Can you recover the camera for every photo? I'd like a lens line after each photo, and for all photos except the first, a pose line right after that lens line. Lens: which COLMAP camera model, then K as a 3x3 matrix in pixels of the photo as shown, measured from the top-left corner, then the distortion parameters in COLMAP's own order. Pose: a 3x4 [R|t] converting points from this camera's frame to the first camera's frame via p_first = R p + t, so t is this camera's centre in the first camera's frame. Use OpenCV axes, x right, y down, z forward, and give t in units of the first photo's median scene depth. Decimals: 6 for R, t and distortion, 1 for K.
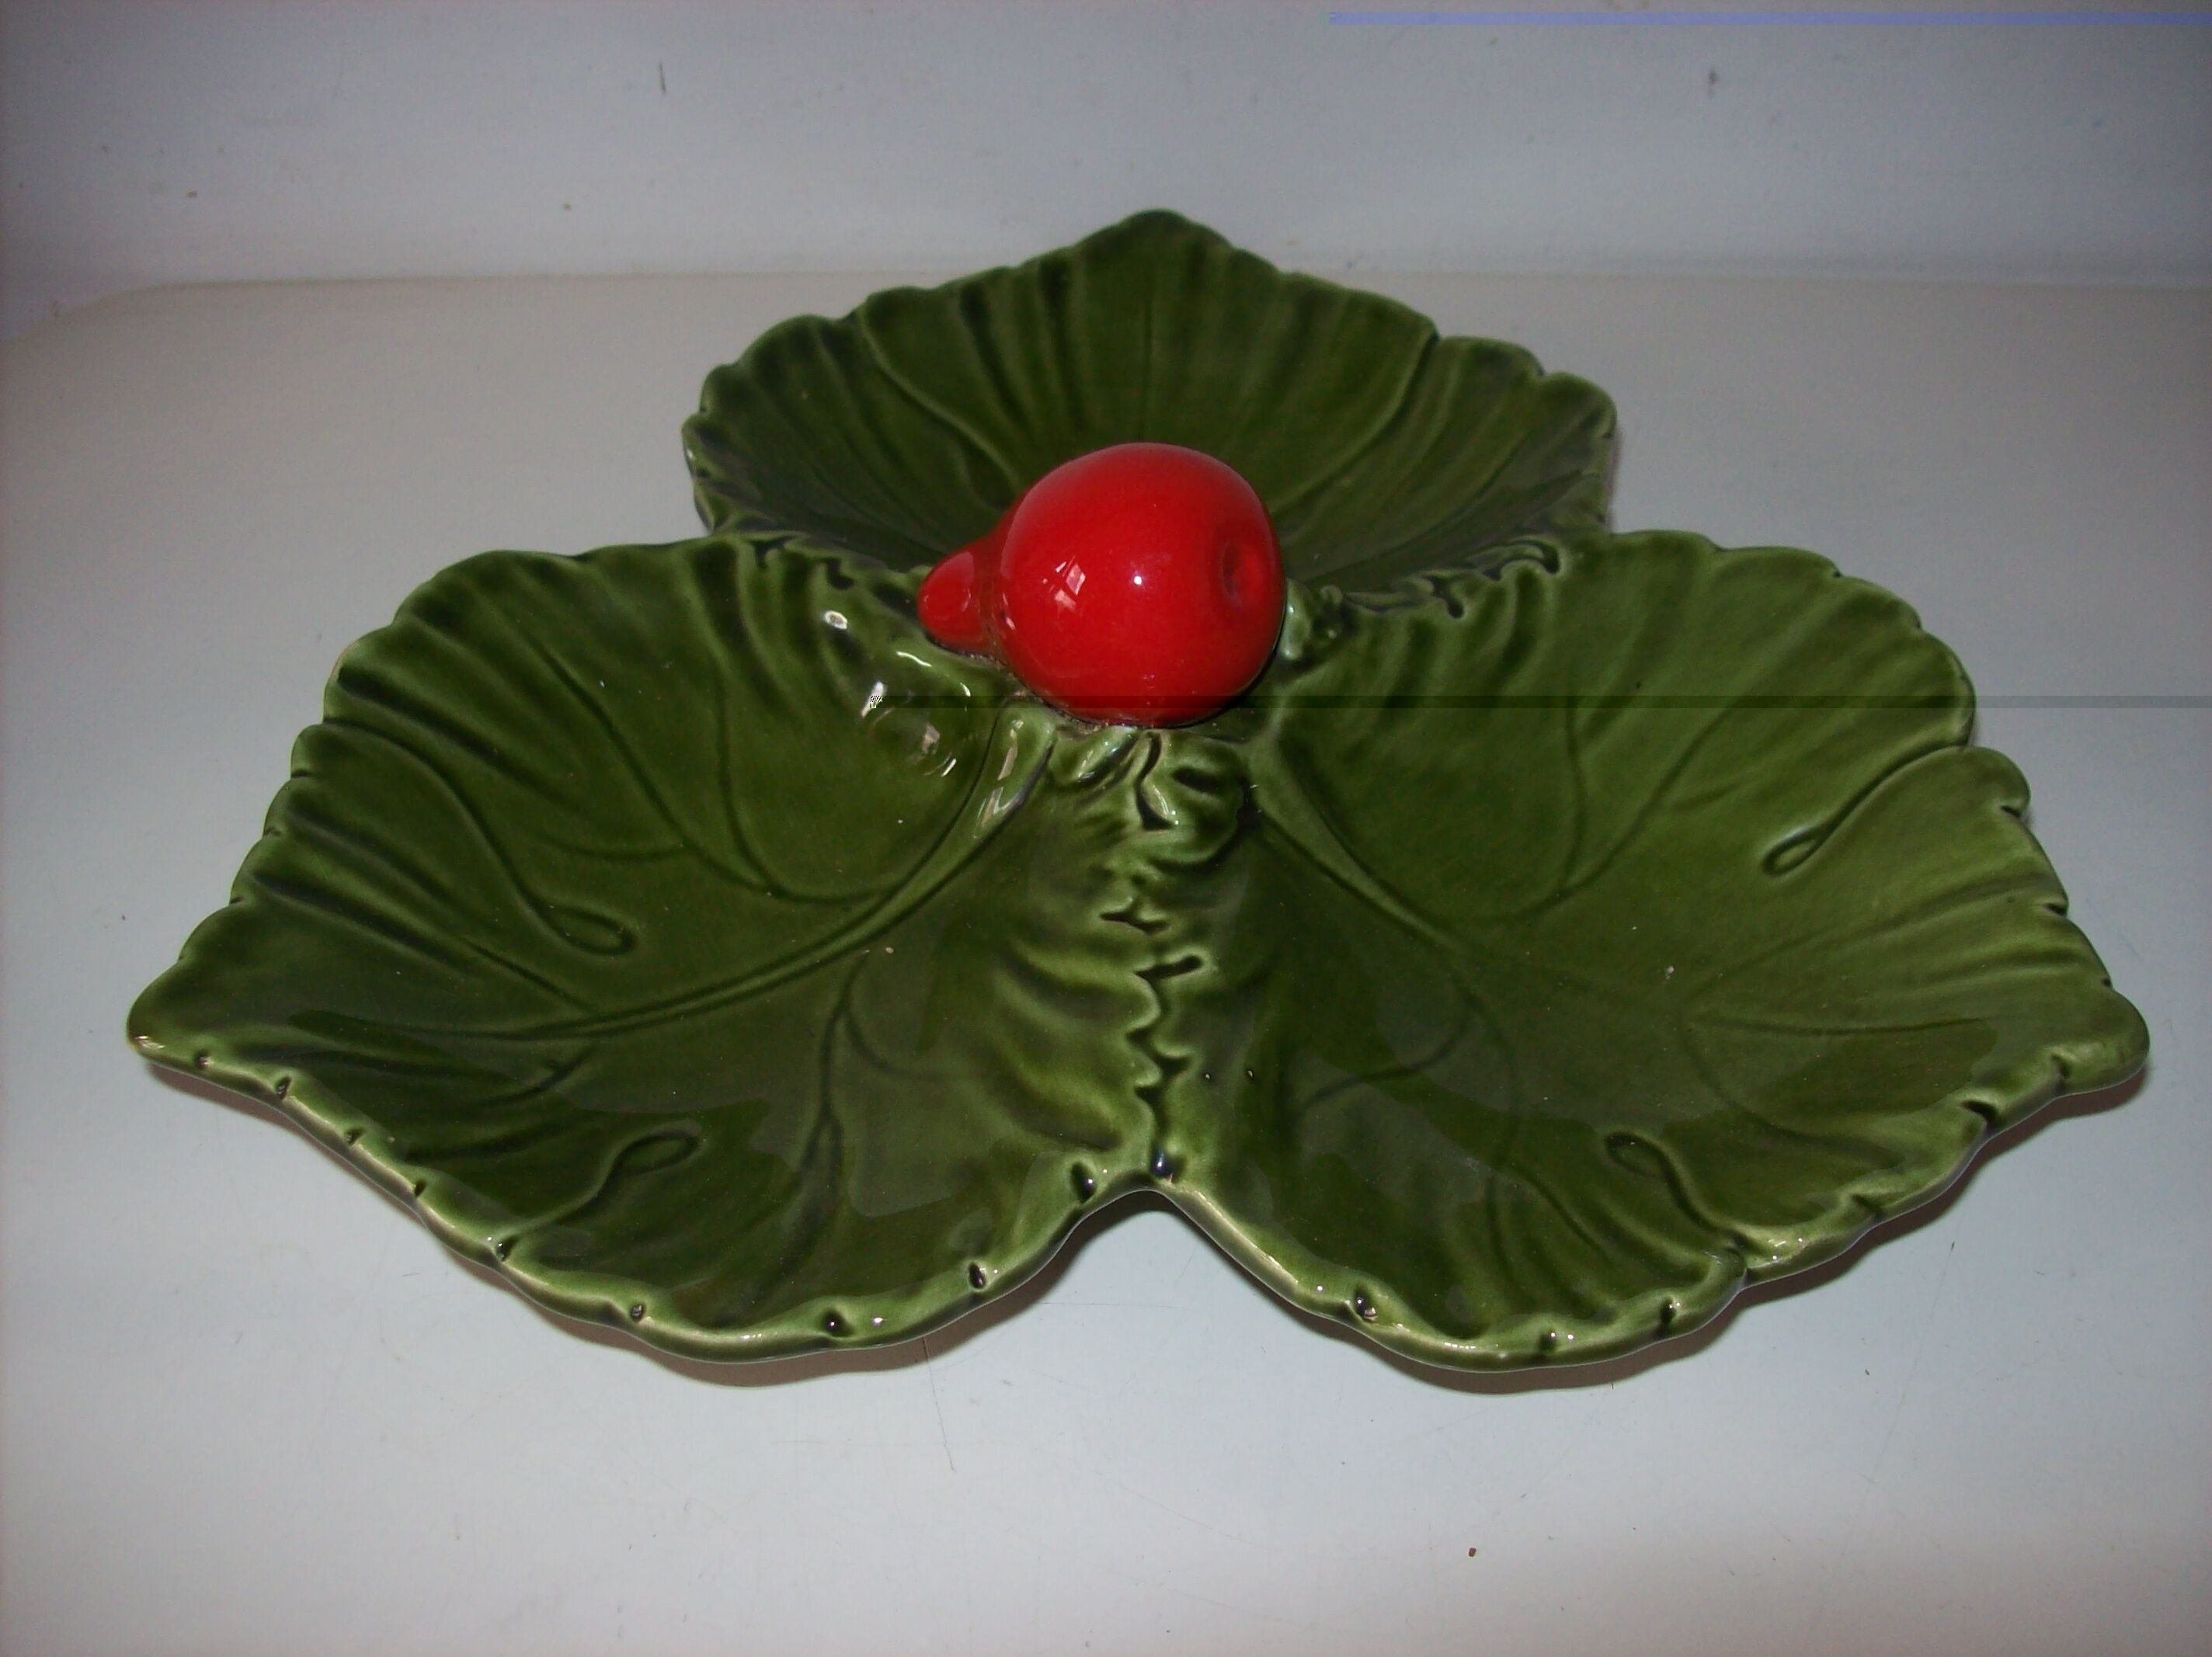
lens RADIAL K [[2285.2, 0, 1133.9], [0, 2285.2, 871.5], [0, 0, 1]] dist [-0.136902, 0.000533]
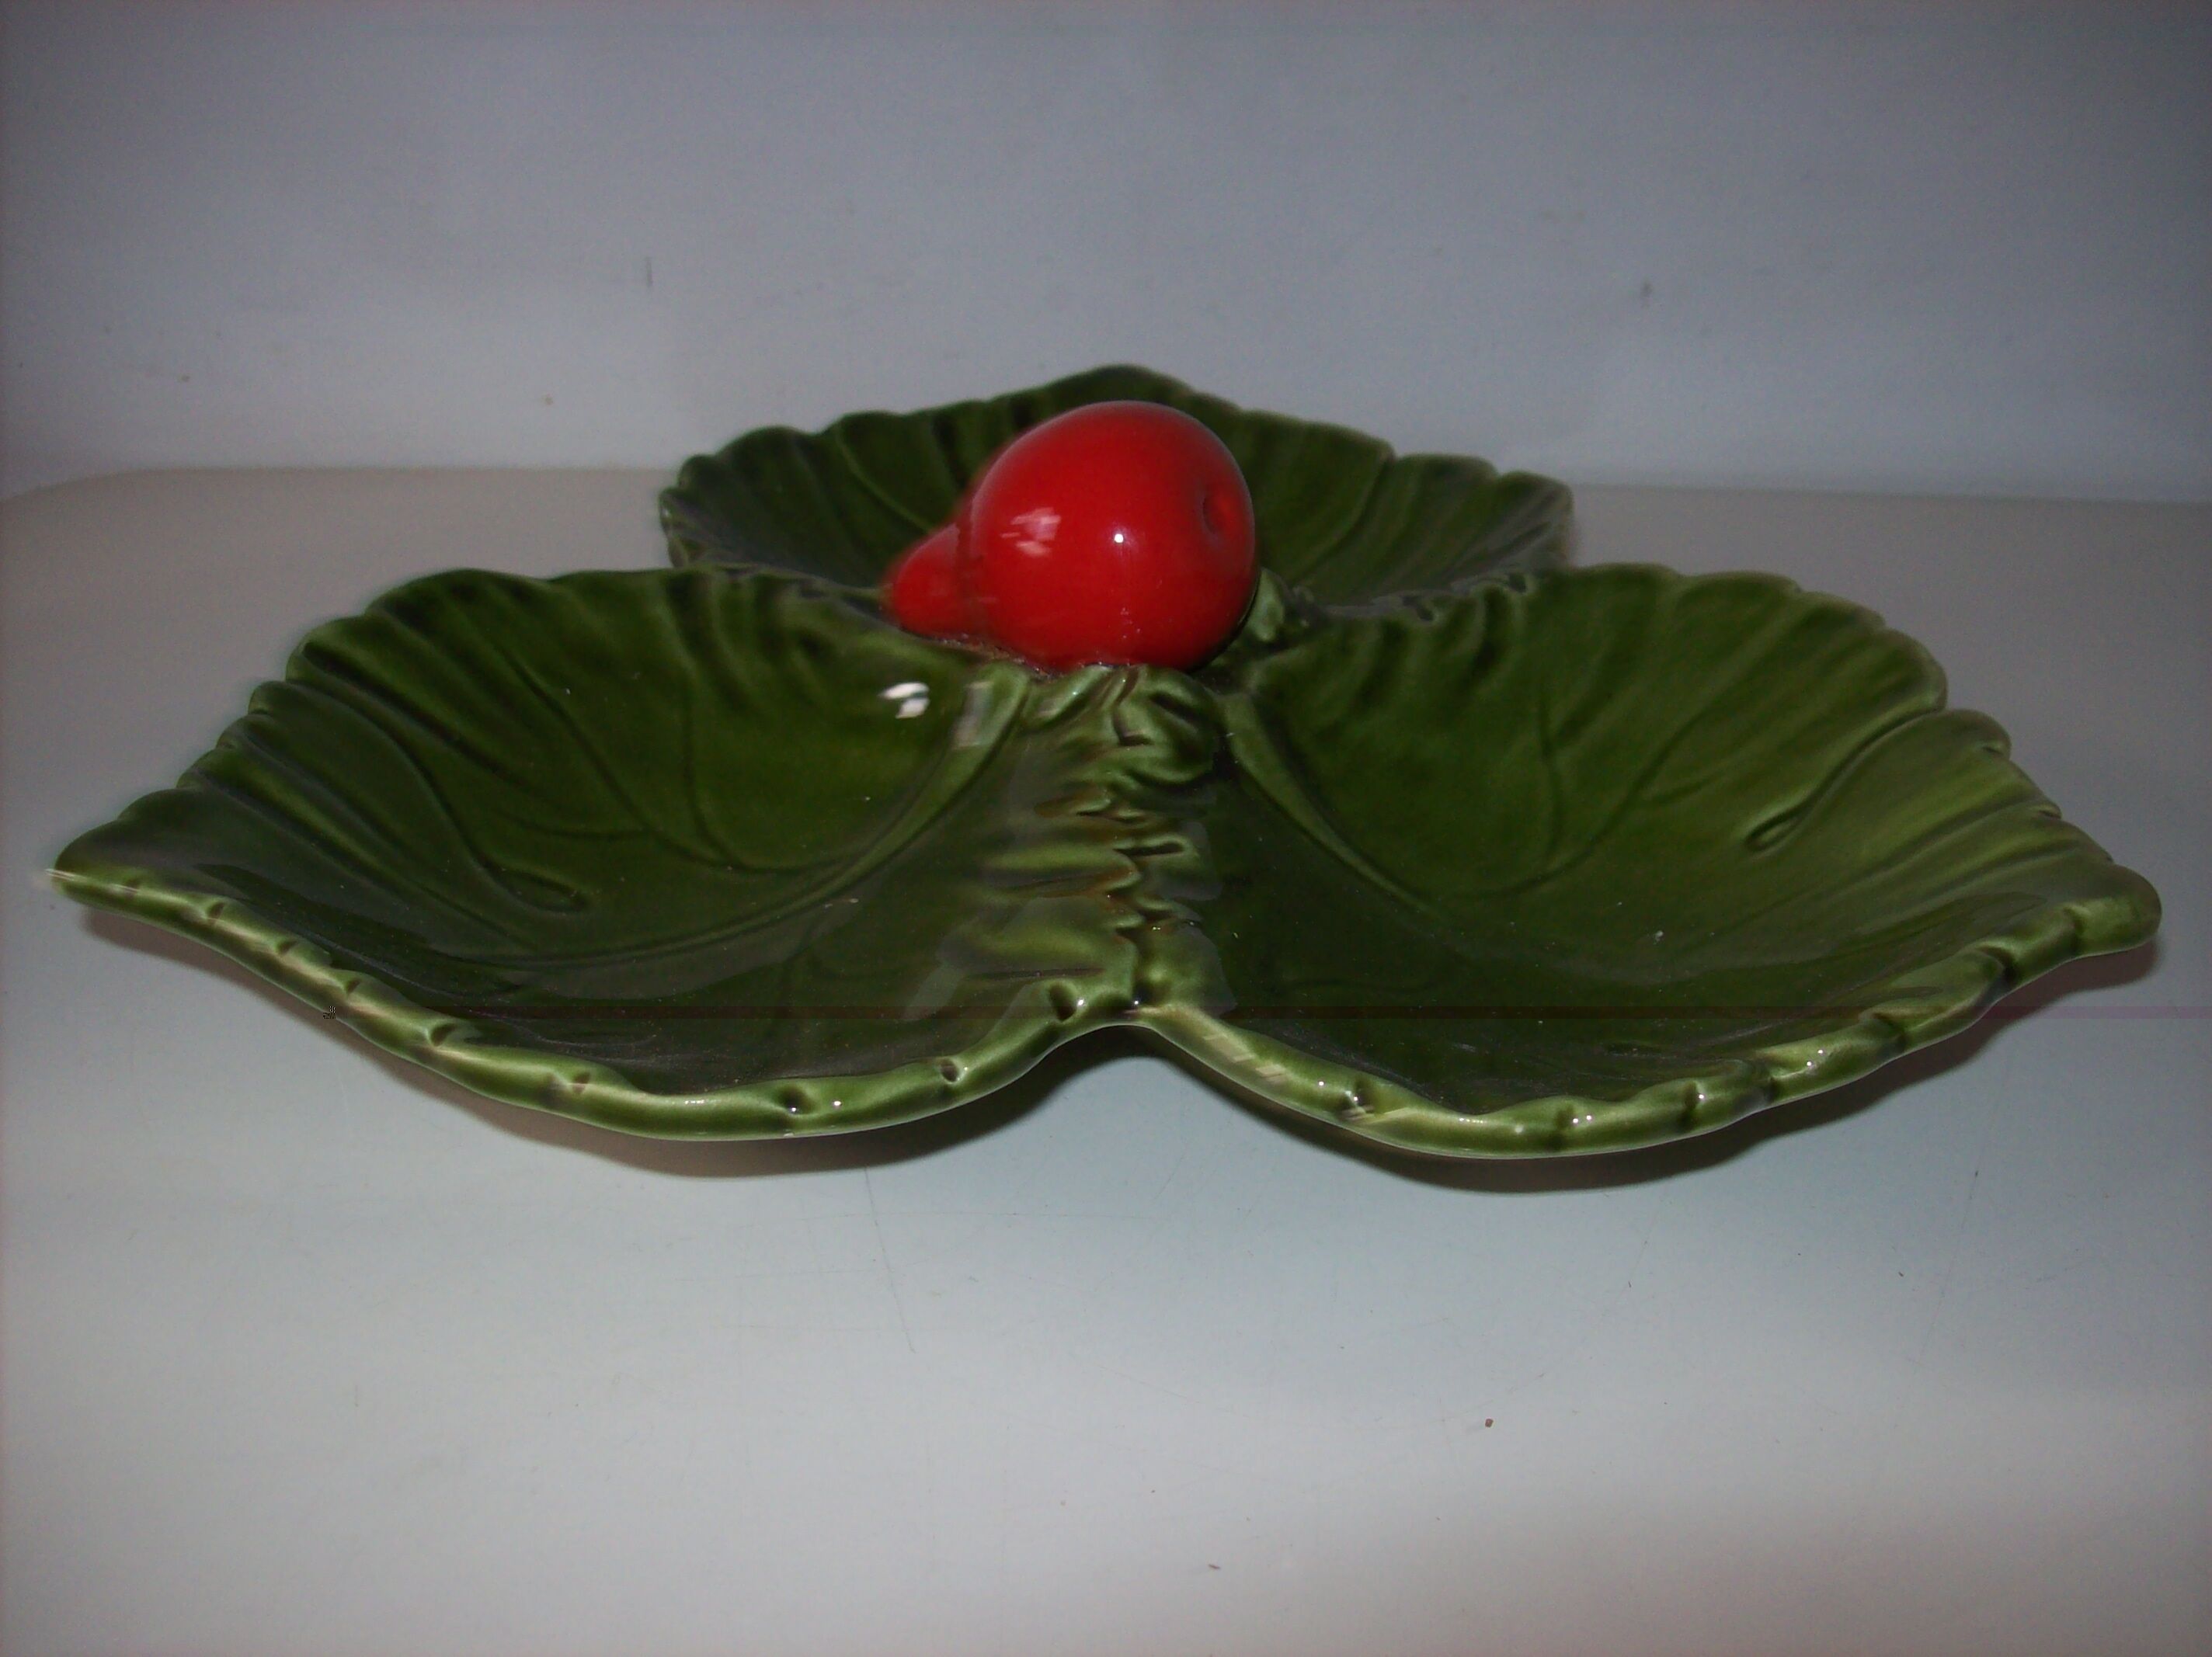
lens RADIAL K [[2285.2, 0, 1133.9], [0, 2285.2, 871.5], [0, 0, 1]] dist [-0.136902, 0.000533]
pose [[0.999483, 0.010606, 0.030348, -0.017828], [-0.002501, 0.966802, -0.255516, 0.263976], [-0.032050, 0.255308, 0.966328, 0.060590]]
